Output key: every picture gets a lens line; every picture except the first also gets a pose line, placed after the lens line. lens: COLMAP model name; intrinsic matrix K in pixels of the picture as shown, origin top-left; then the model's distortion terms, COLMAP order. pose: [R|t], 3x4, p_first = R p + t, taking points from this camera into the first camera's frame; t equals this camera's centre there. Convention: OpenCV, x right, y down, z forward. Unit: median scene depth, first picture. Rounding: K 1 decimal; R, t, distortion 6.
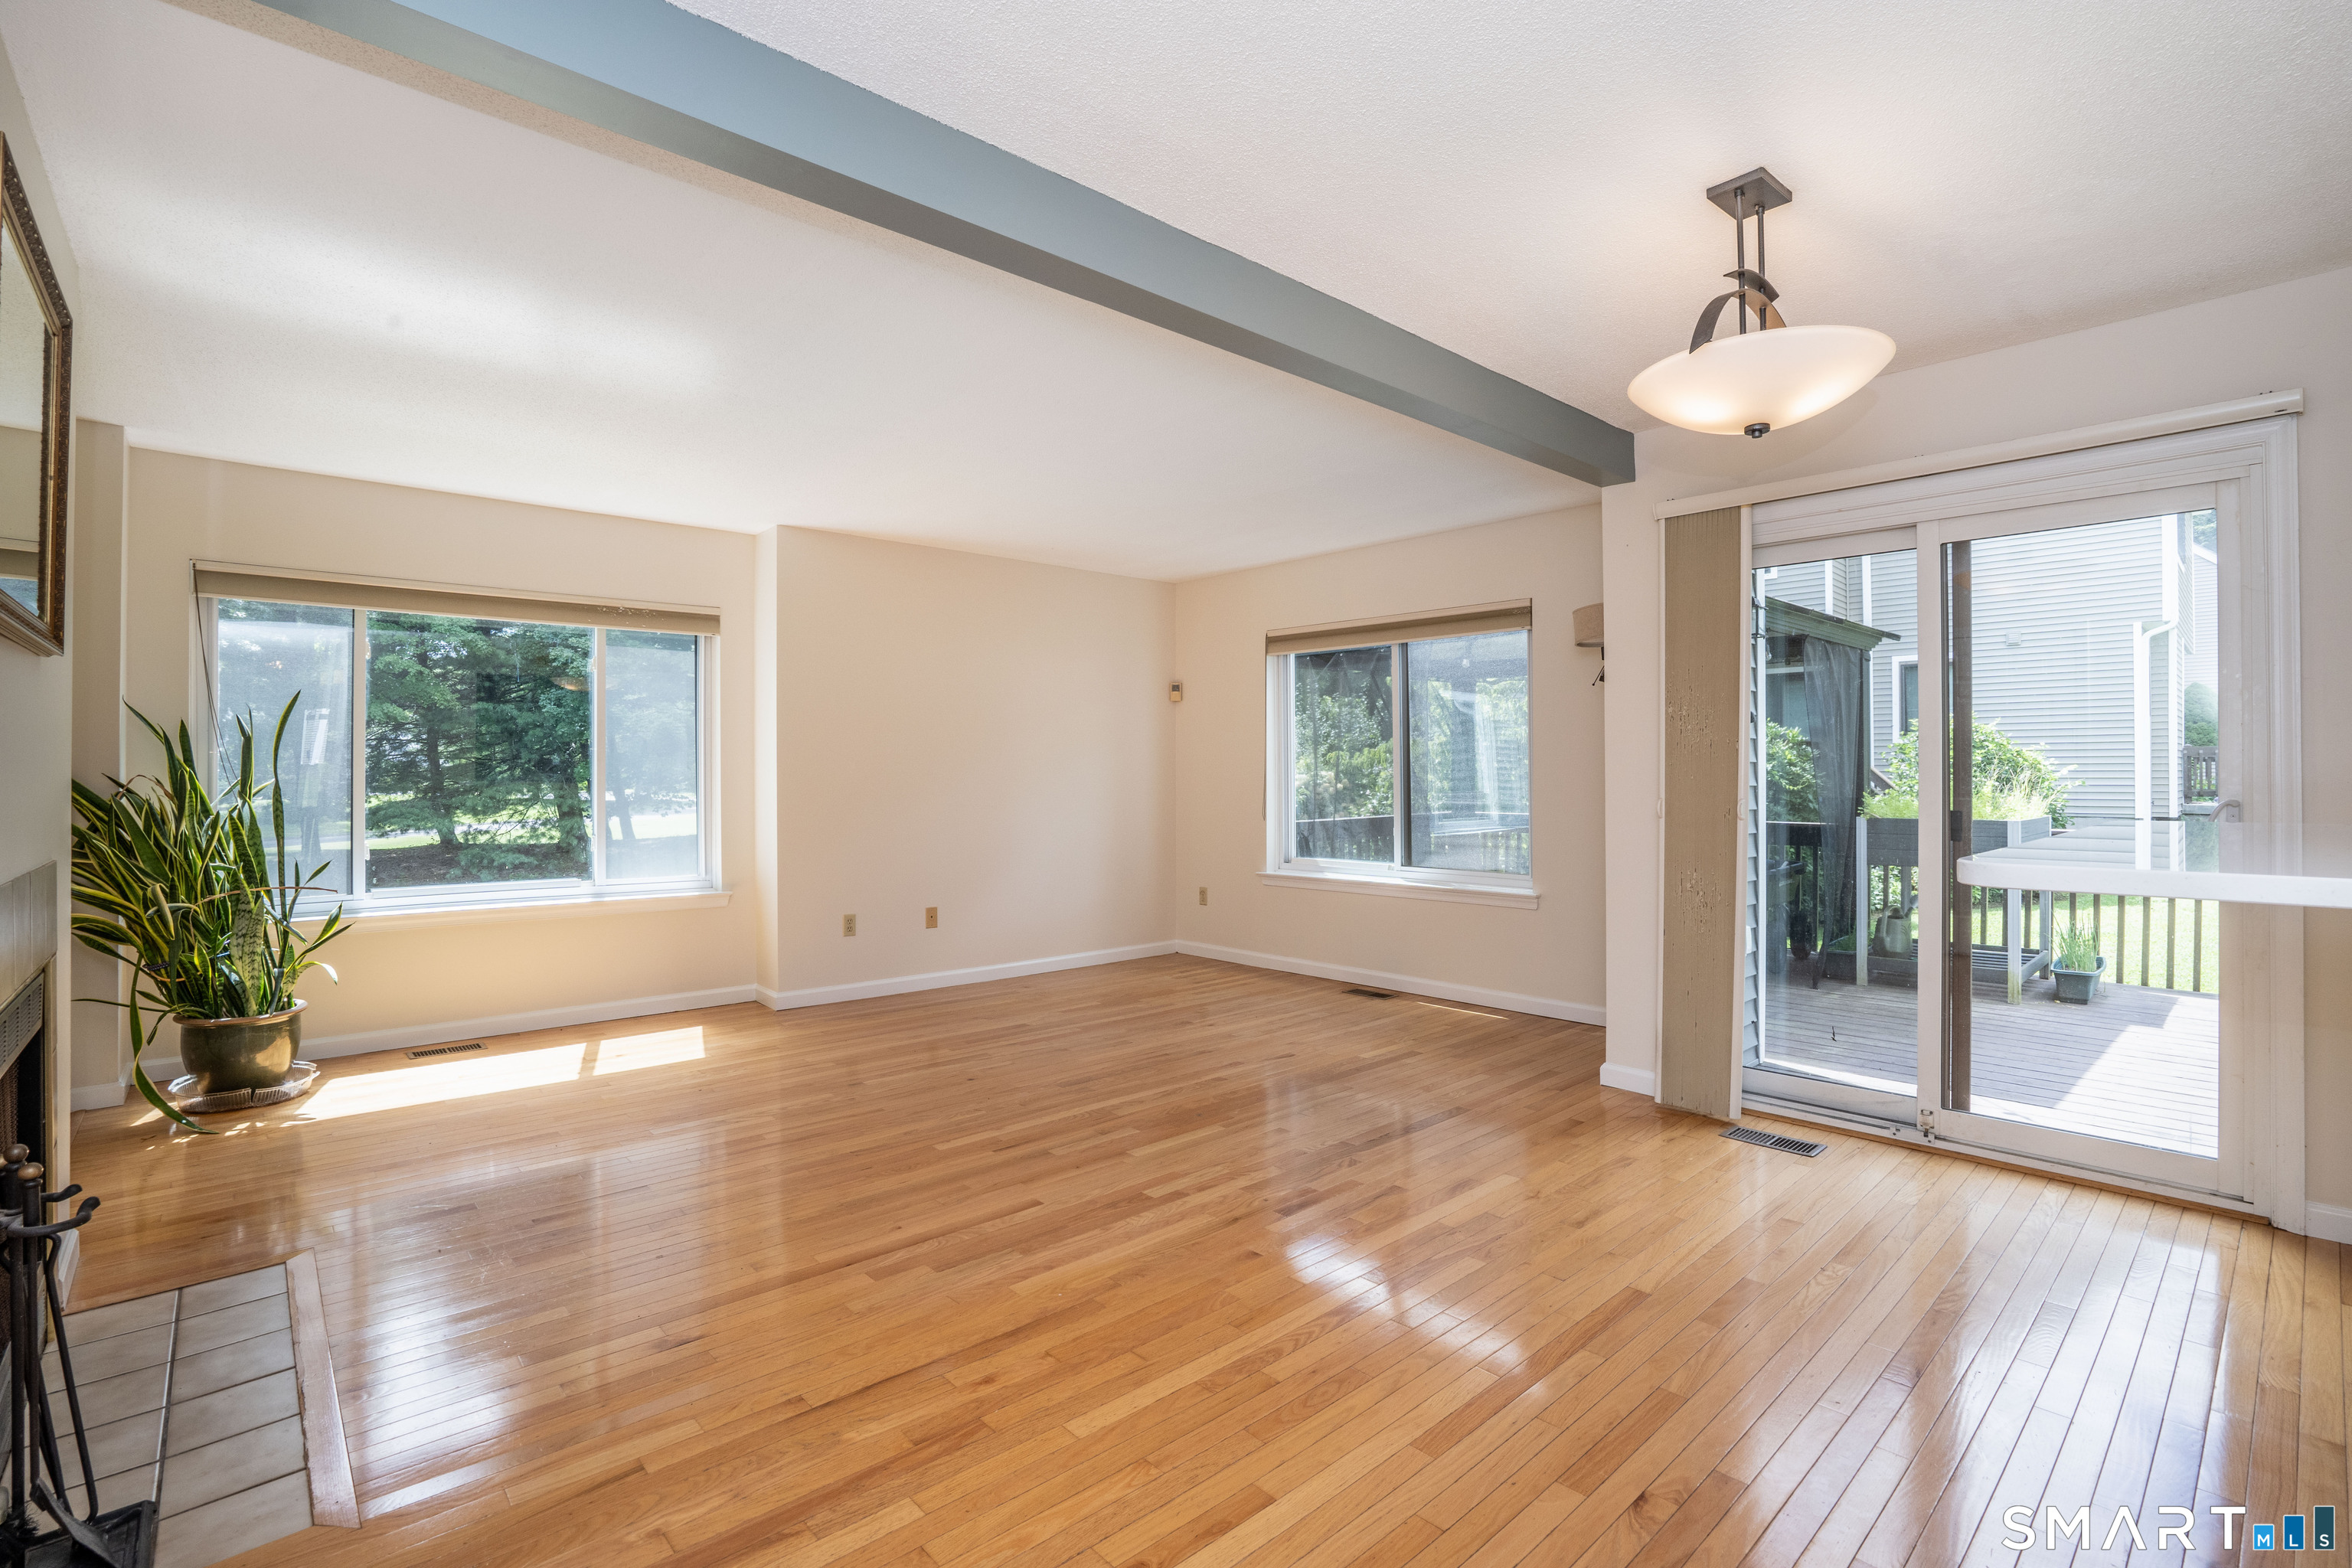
lens RADIAL K [[1084.7, 0, 1181.4], [0, 1084.7, 779.4], [0, 0, 1]] dist [-0.044155, 0.010431]
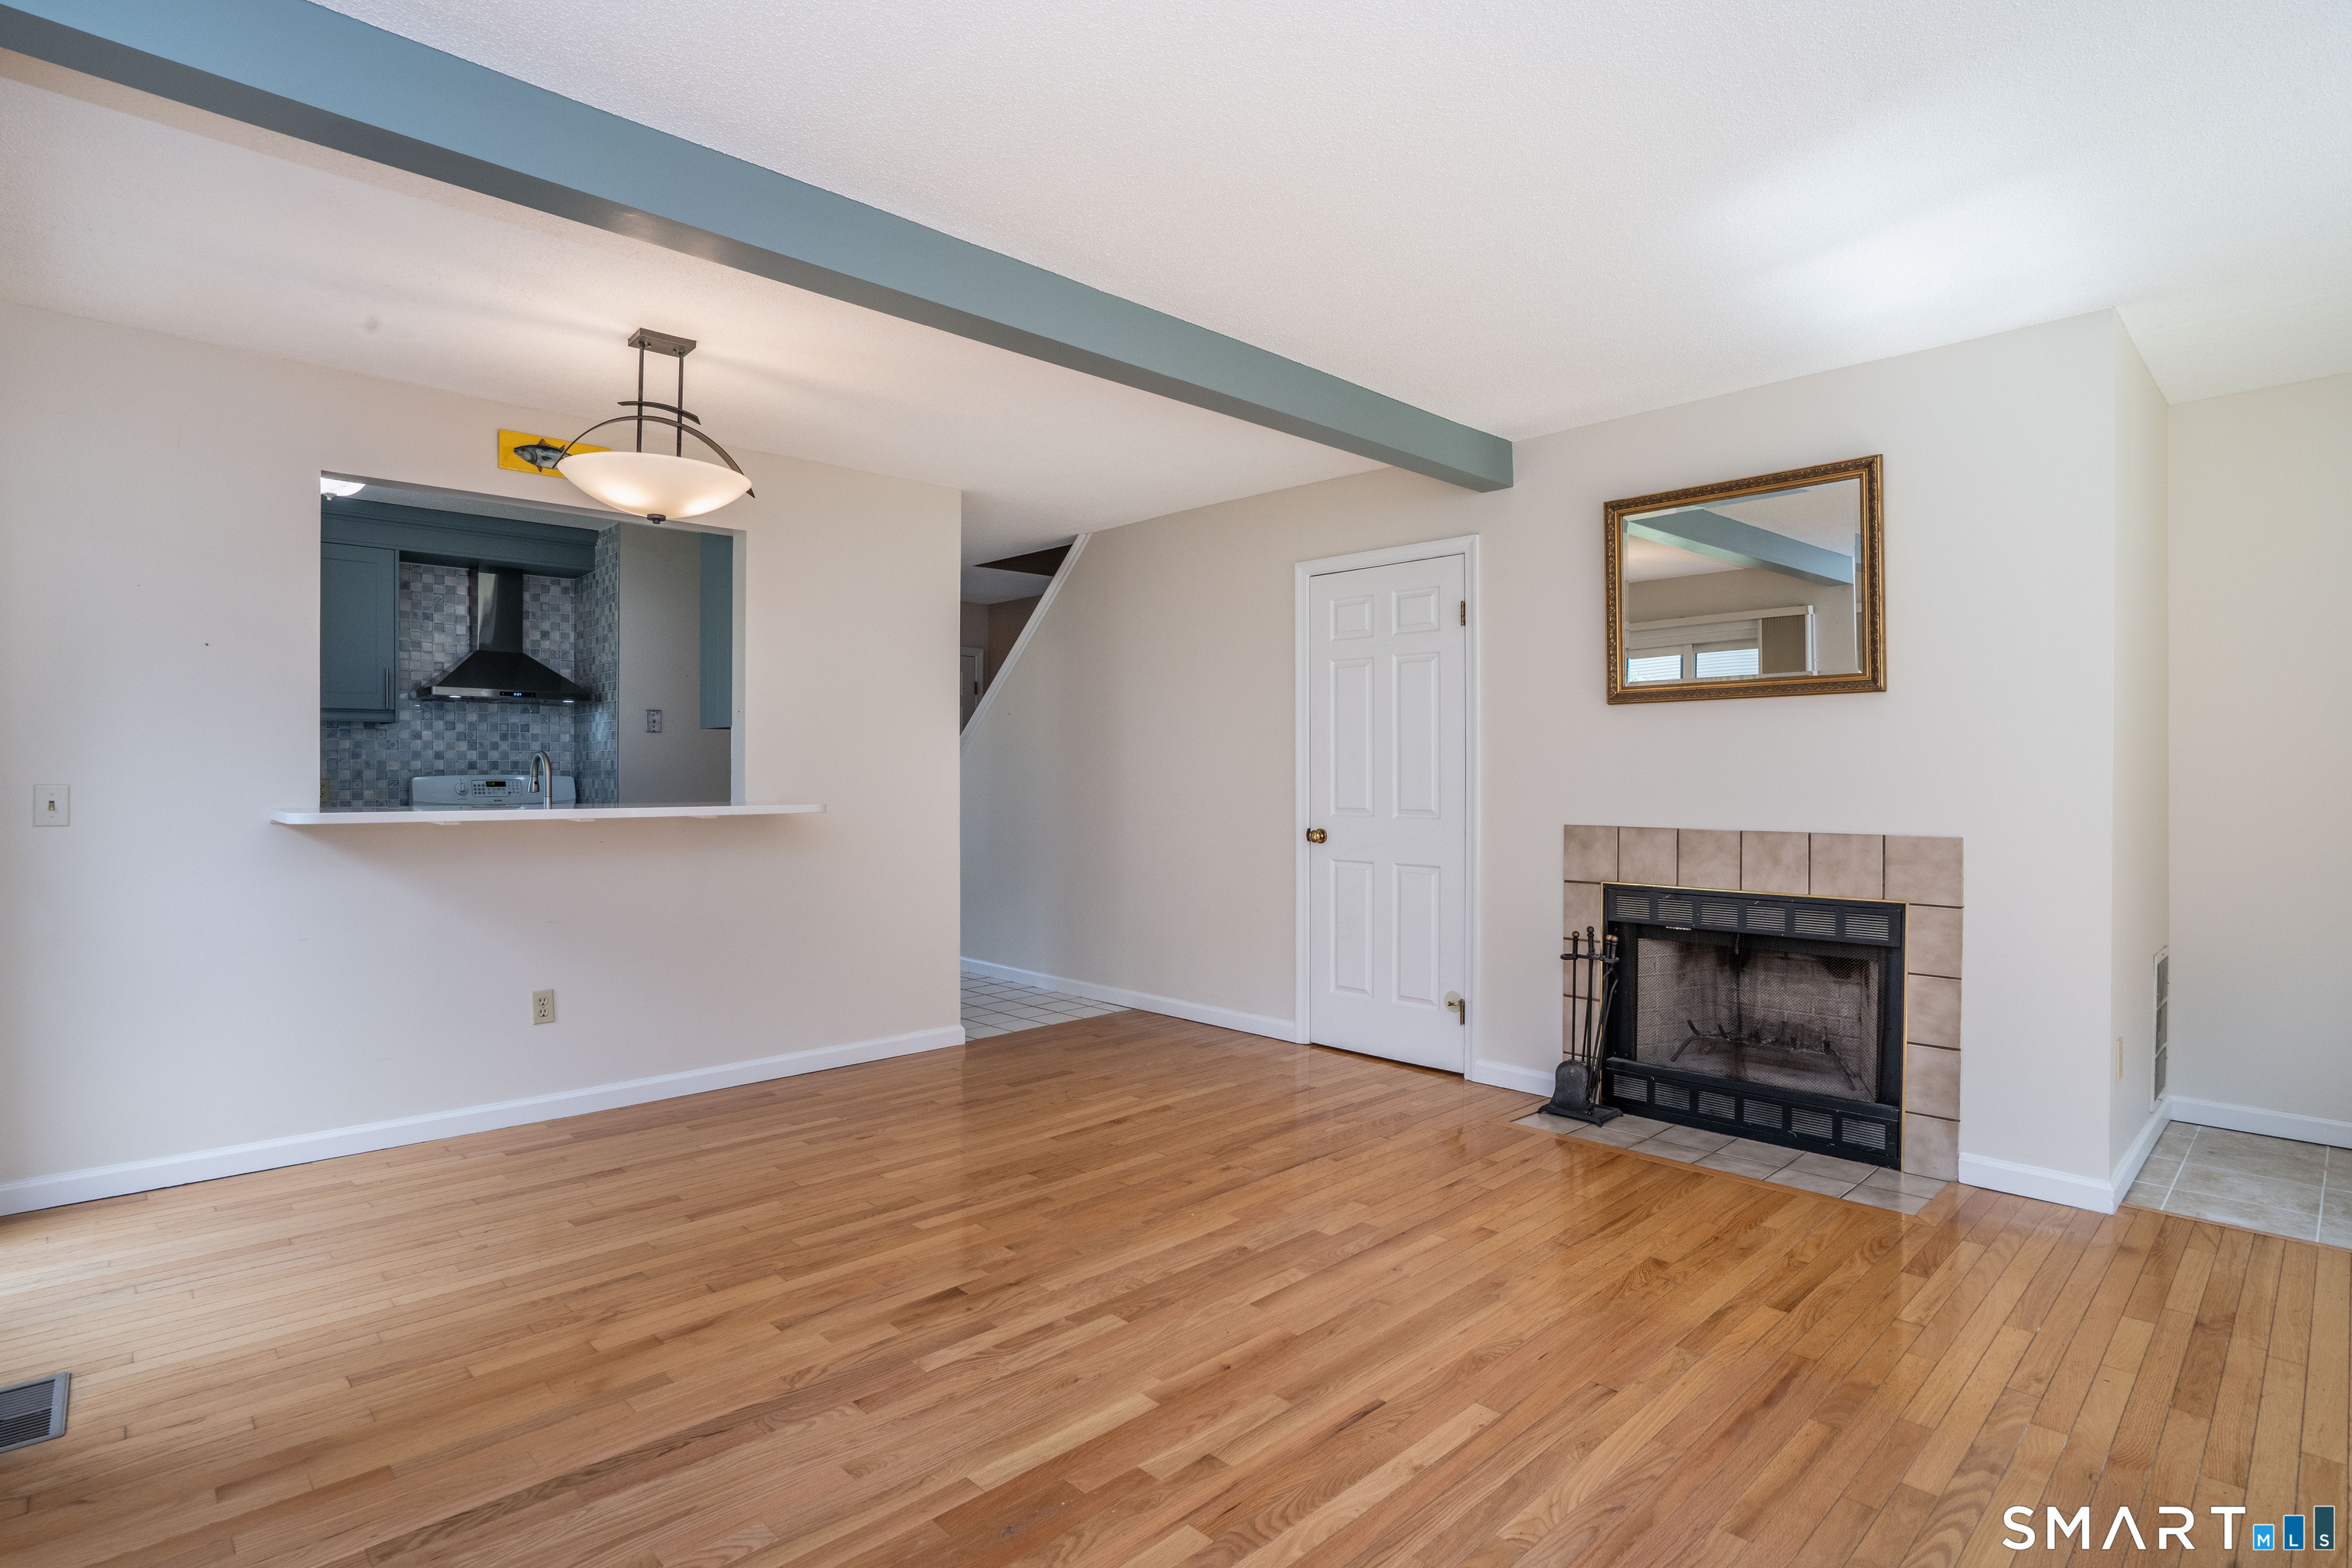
lens RADIAL K [[1156.8, 0, 1177.9], [0, 1156.8, 764.1], [0, 0, 1]] dist [-0.035678, 0.003388]
pose [[-0.999560, 0.001885, -0.029603, -0.037541], [0.002088, 0.999975, -0.006820, -0.001989], [0.029589, -0.006878, -0.999538, 1.398553]]
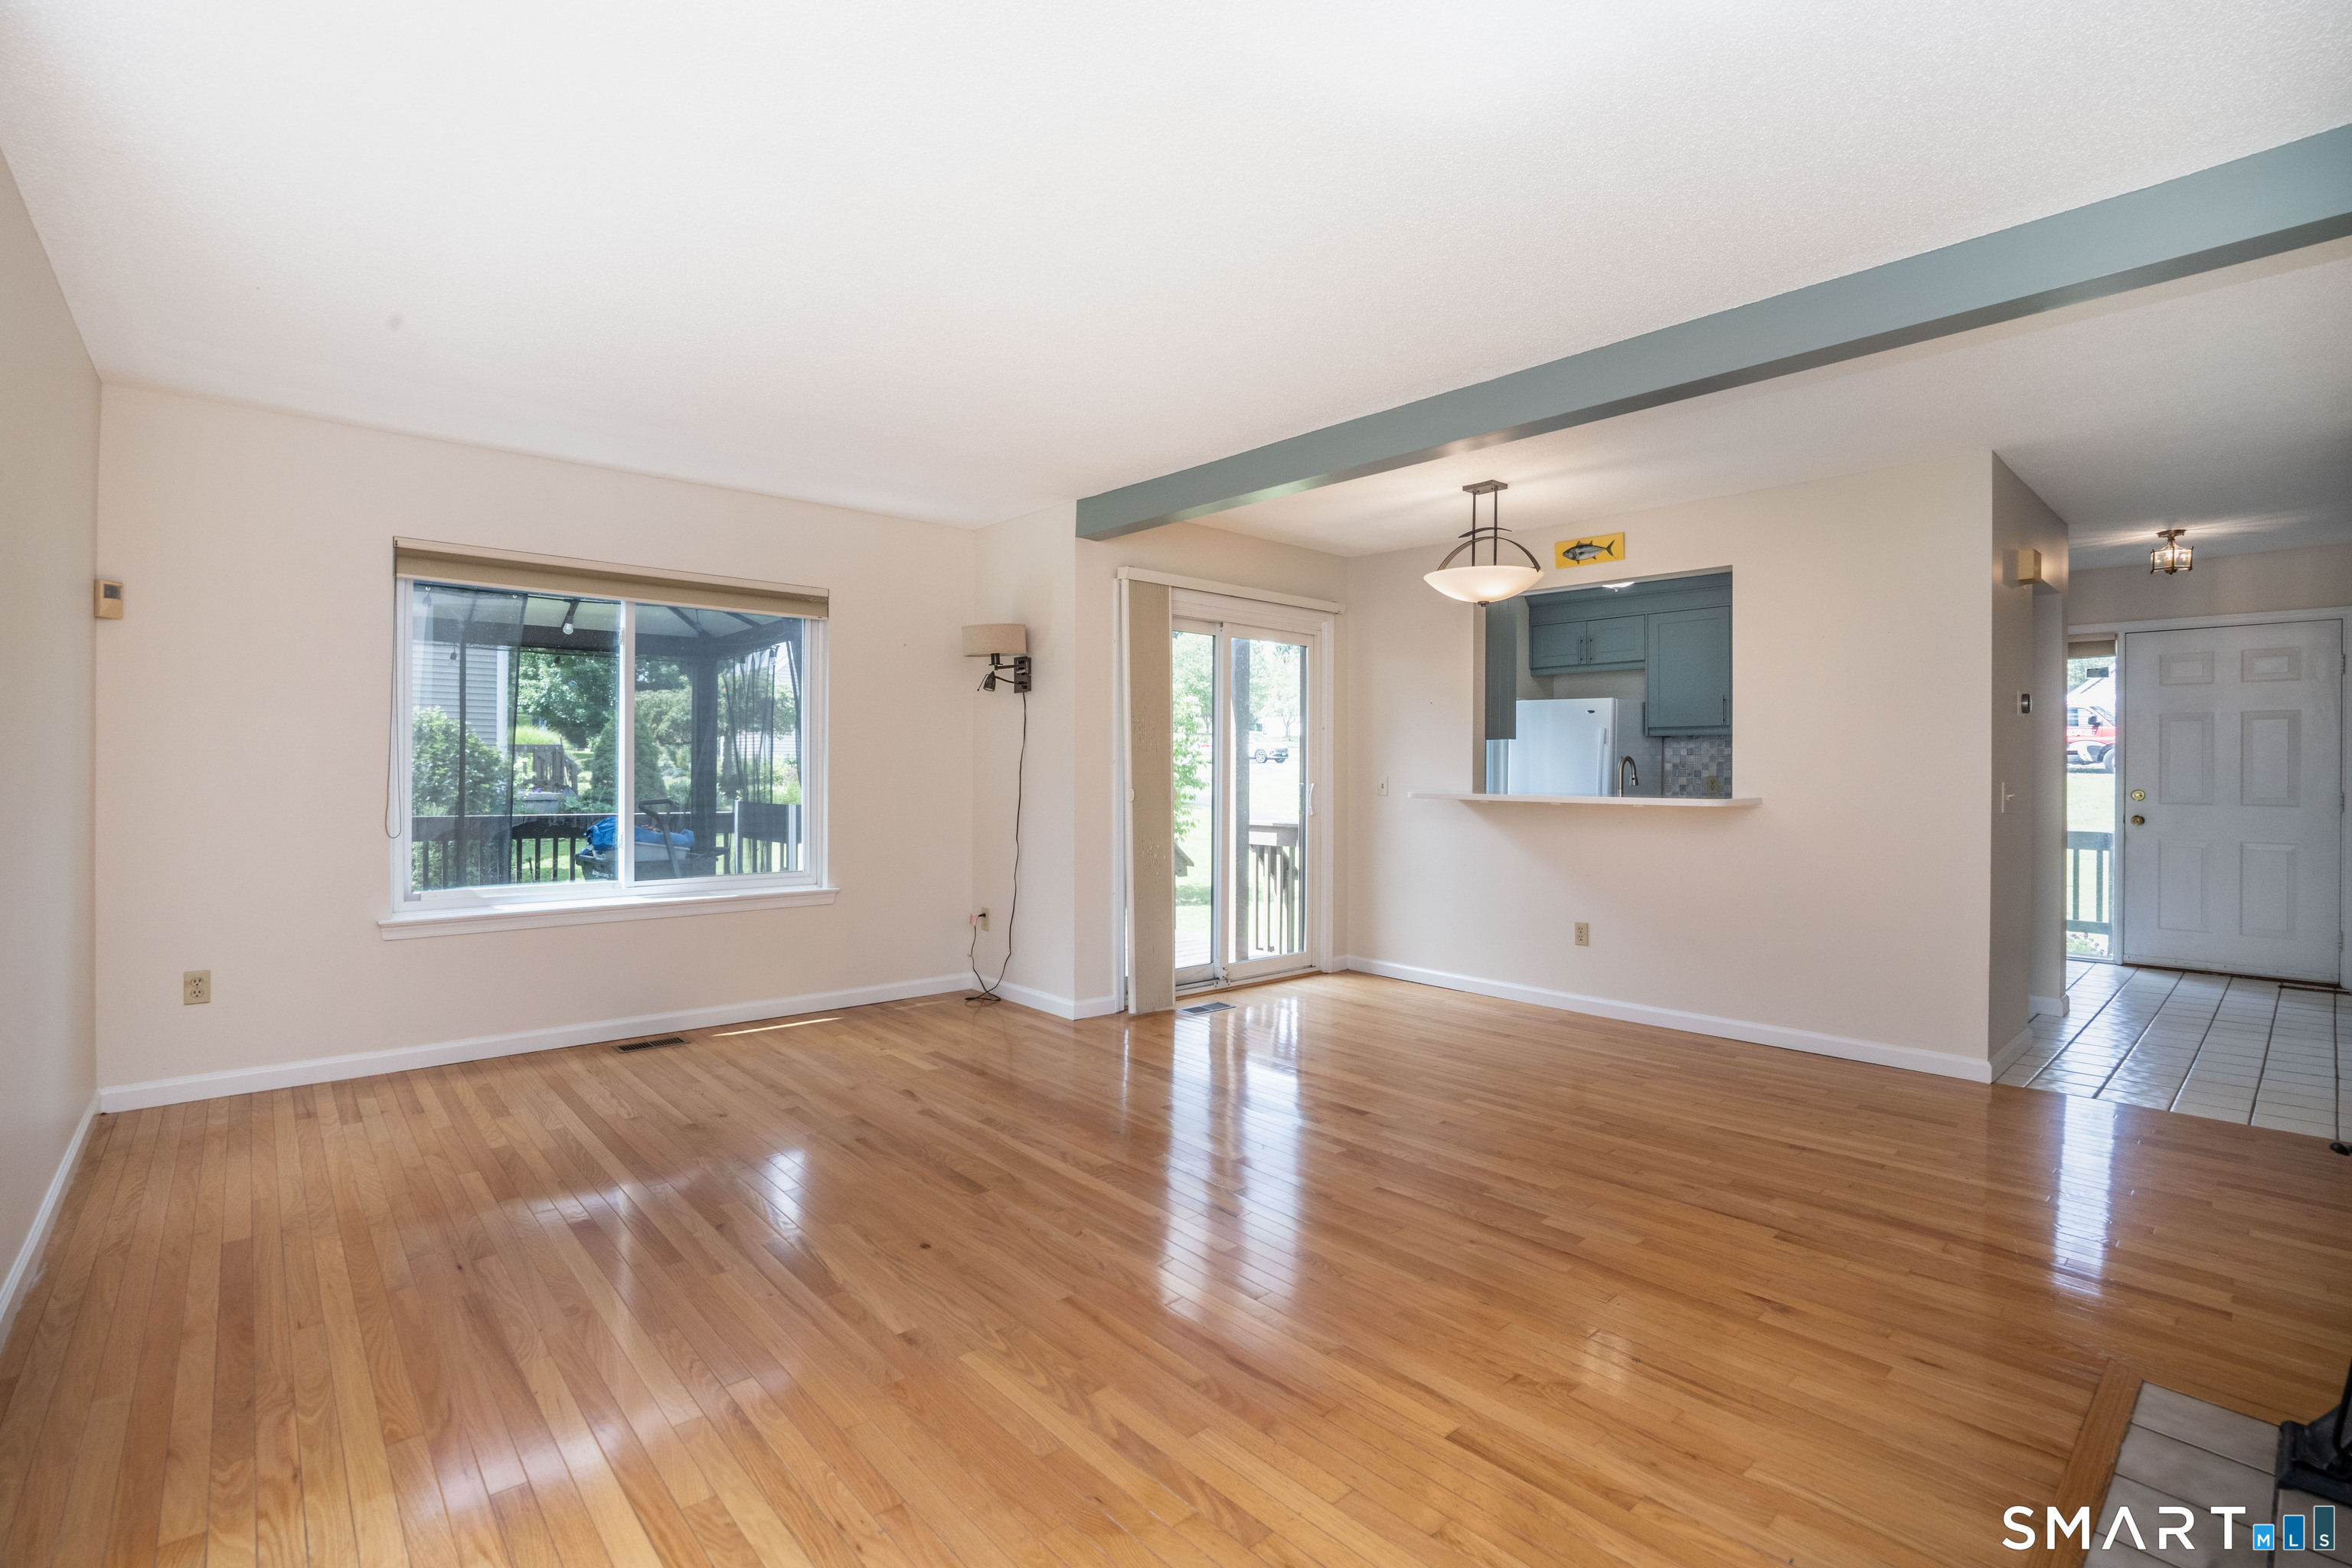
lens RADIAL K [[1084.7, 0, 1163.0], [0, 1084.7, 772.4], [0, 0, 1]] dist [-0.044155, 0.010431]
pose [[0.008658, -0.000826, 0.999962, -0.872265], [-0.000651, 0.999999, 0.000832, -0.002100], [-0.999962, -0.000658, 0.008657, 0.902360]]
